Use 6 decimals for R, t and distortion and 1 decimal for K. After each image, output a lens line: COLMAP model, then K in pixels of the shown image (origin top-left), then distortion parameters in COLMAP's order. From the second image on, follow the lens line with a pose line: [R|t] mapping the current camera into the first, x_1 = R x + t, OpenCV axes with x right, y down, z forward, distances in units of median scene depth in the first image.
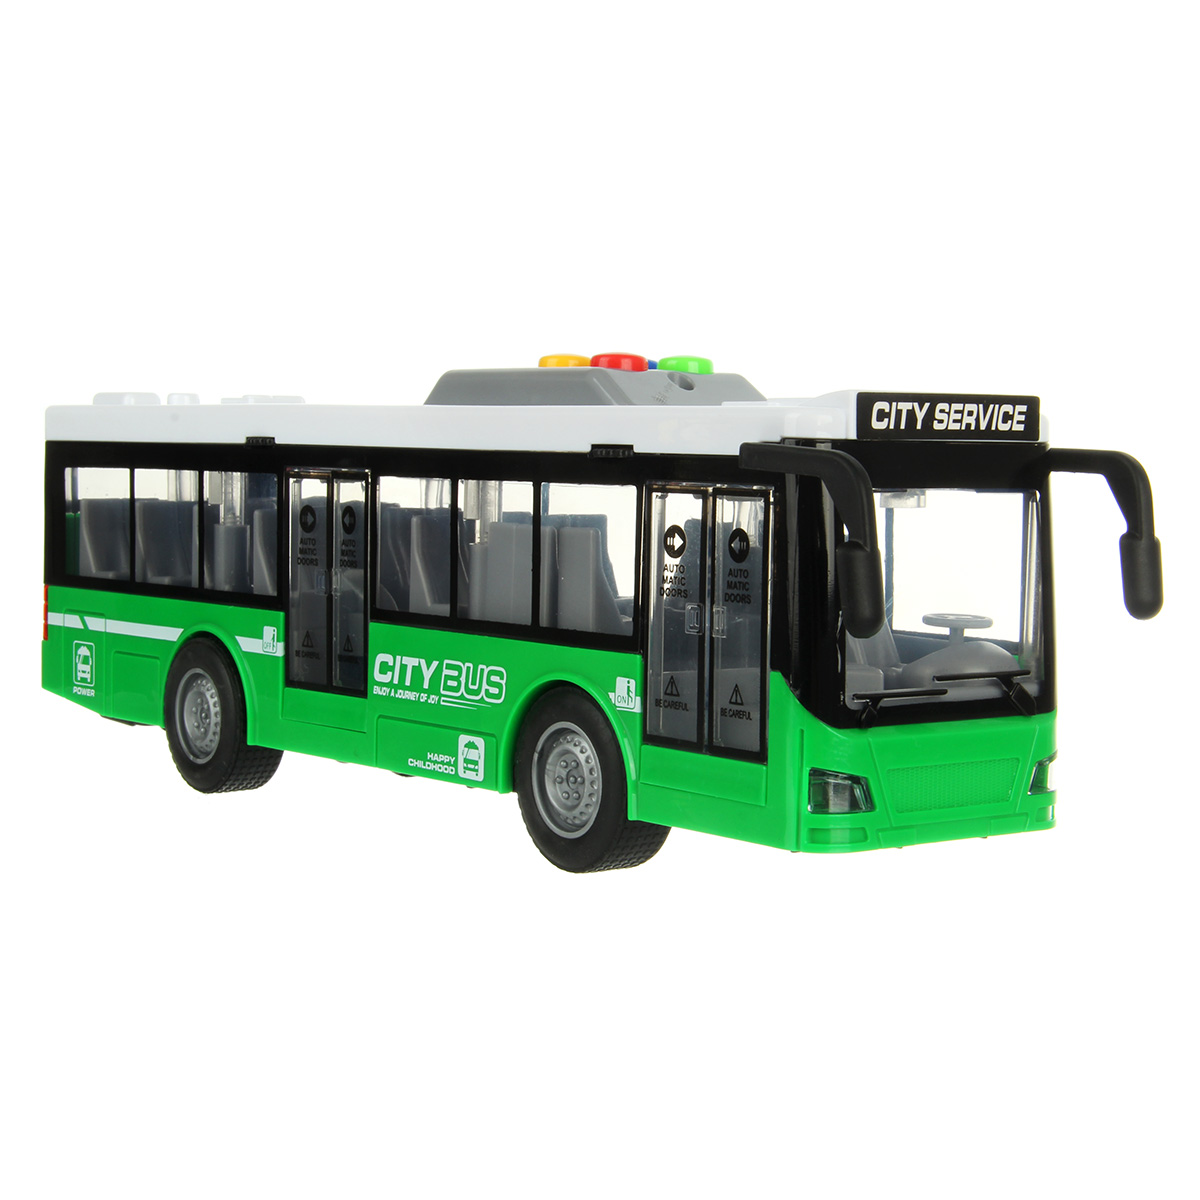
lens RADIAL K [[2676.3, 0, 600.0], [0, 2676.3, 600.0], [0, 0, 1]] dist [0.017904, 0.124742]
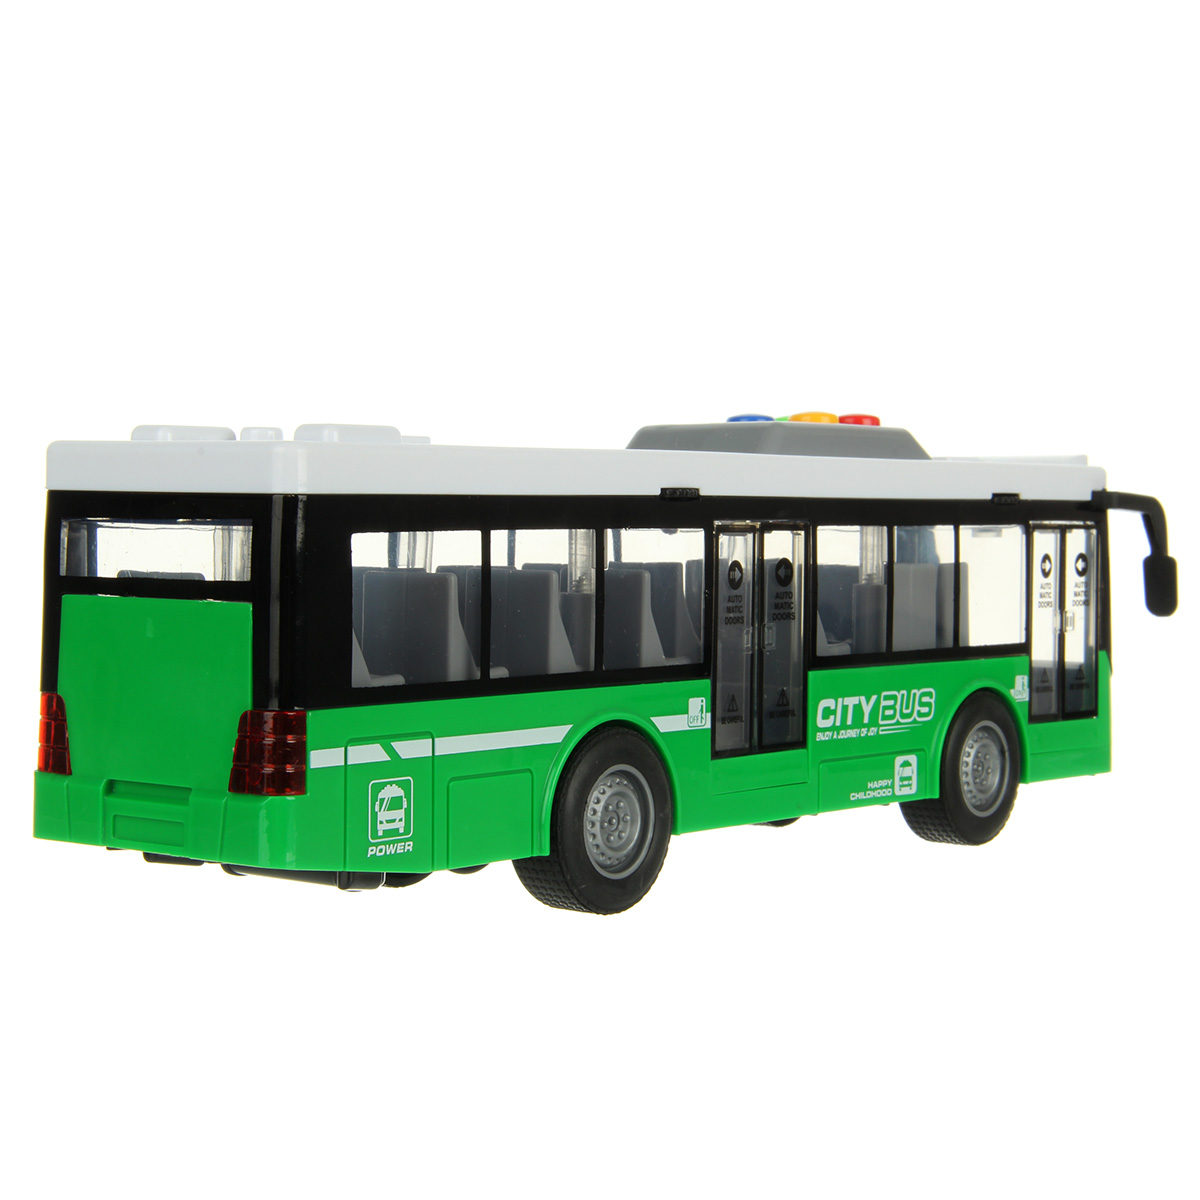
lens RADIAL K [[2866.2, 0, 697.2], [0, 2866.2, 602.6], [0, 0, 1]] dist [0.097203, 0.685692]
pose [[-0.269822, -0.051377, 0.961539, -1.192647], [0.046289, 0.996729, 0.066246, -0.097628], [-0.961797, 0.062384, -0.266561, 1.425496]]
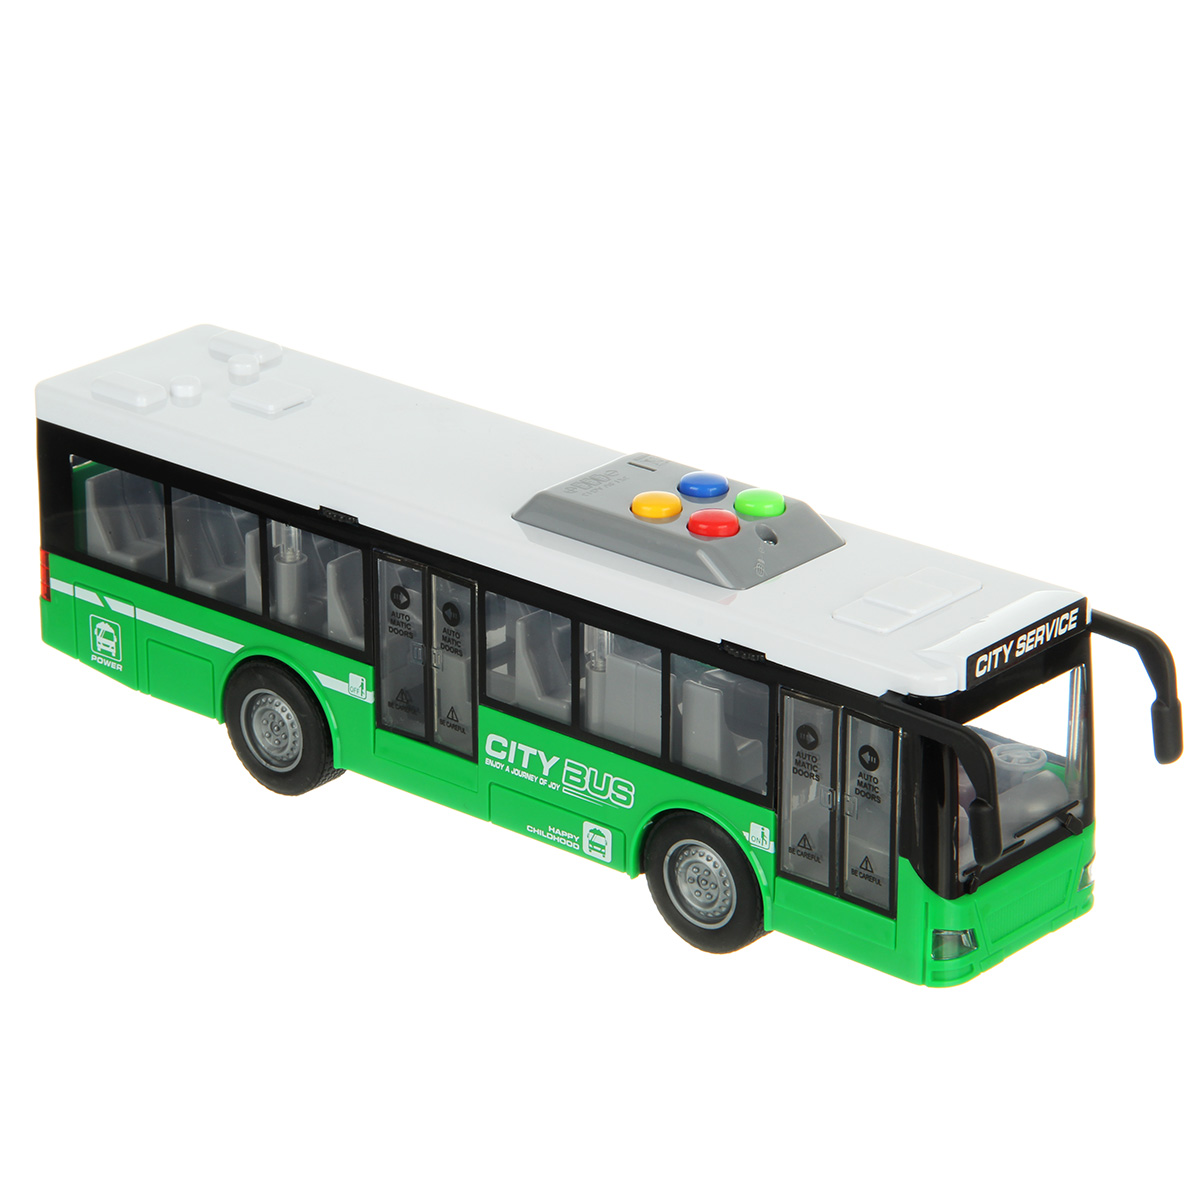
lens RADIAL K [[4841.0, 0, 516.4], [0, 4841.0, 602.8], [0, 0, 1]] dist [0.594042, -0.404555]
pose [[0.982159, -0.090380, 0.164908, -0.440727], [0.030817, 0.942432, 0.332974, -0.781349], [-0.185508, -0.321952, 0.928404, -0.993973]]
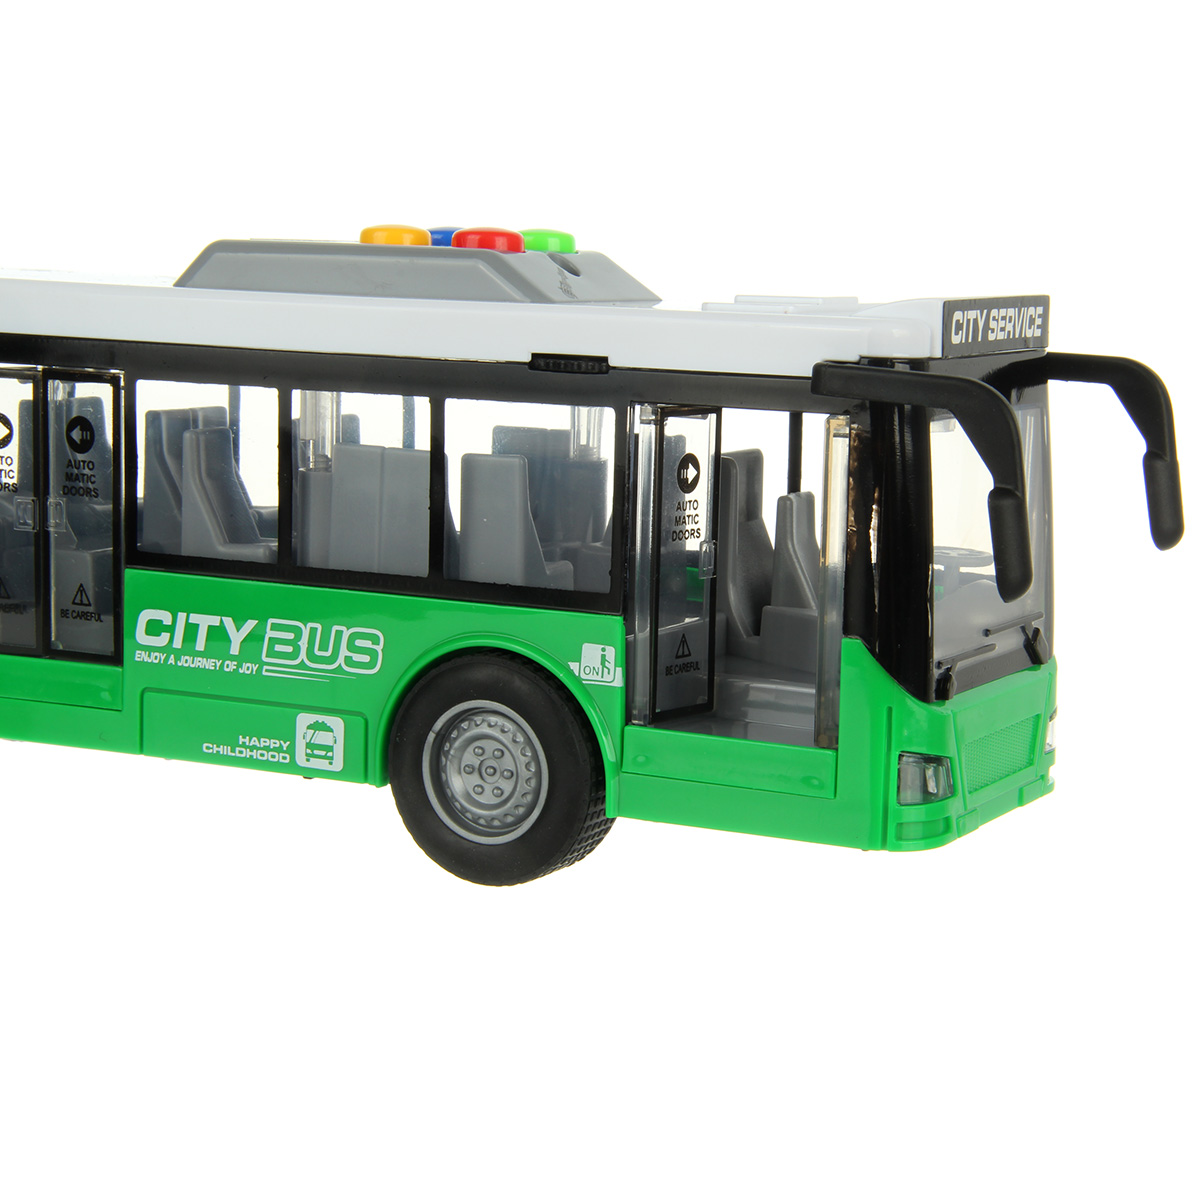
lens RADIAL K [[2866.2, 0, 697.2], [0, 2866.2, 602.6], [0, 0, 1]] dist [0.097203, 0.685692]
pose [[0.901003, -0.049513, 0.430977, -0.317763], [0.014789, 0.996394, 0.083554, -0.052449], [-0.433560, -0.068909, 0.898486, 0.195743]]
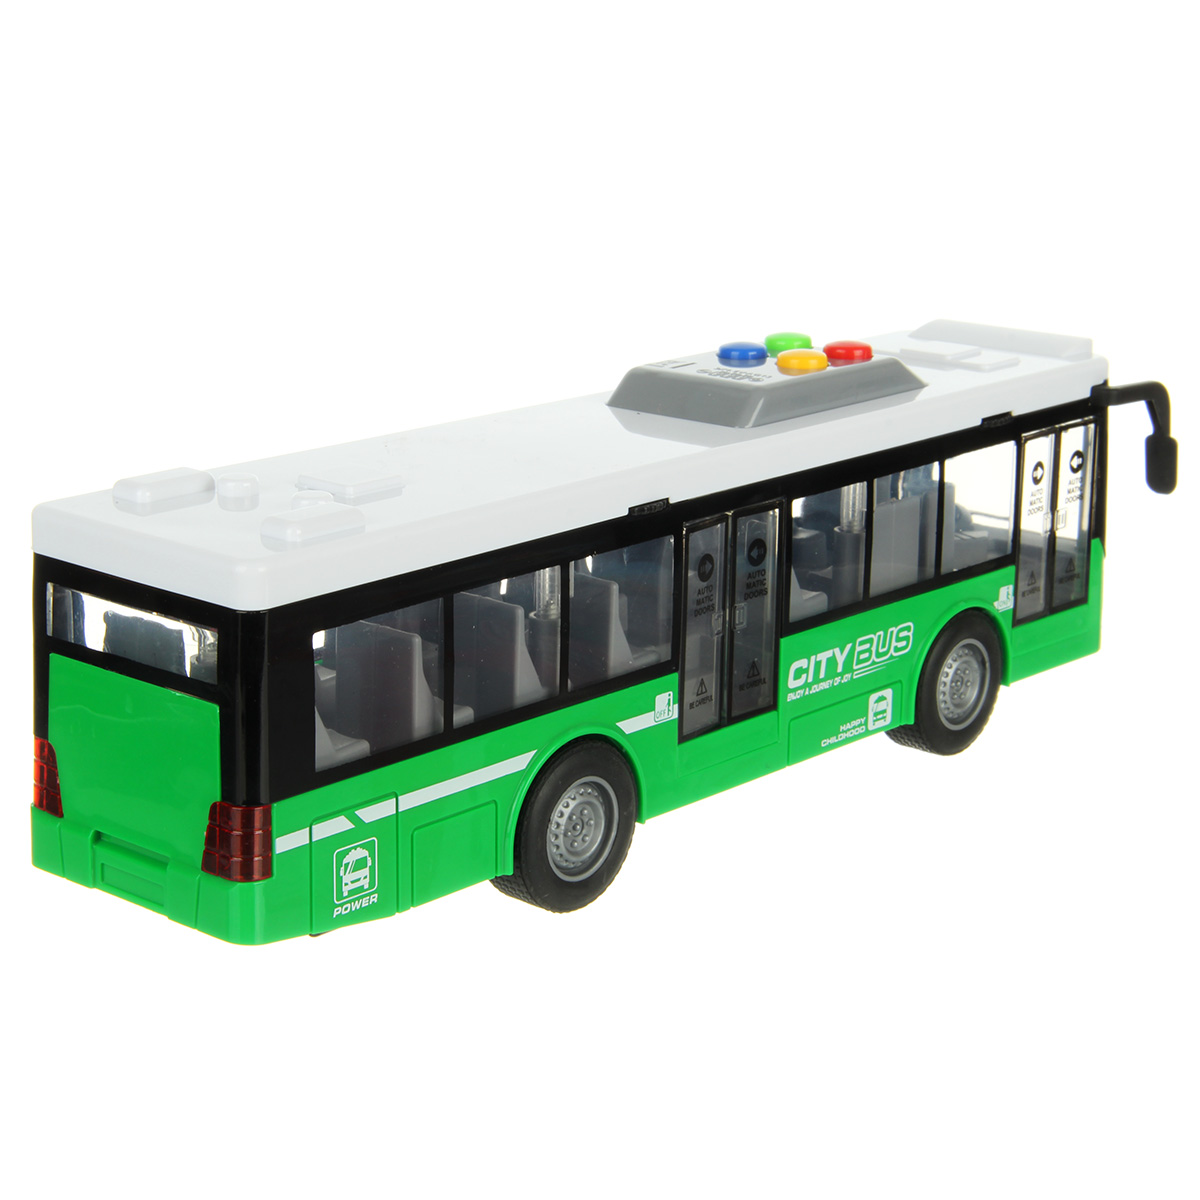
lens RADIAL K [[3008.7, 0, 701.2], [0, 3008.7, 618.7], [0, 0, 1]] dist [0.125094, 0.230254]
pose [[-0.221453, -0.280925, 0.933831, -1.260819], [0.032594, 0.954940, 0.295005, -0.372483], [-0.974626, 0.095767, -0.202318, 1.362078]]
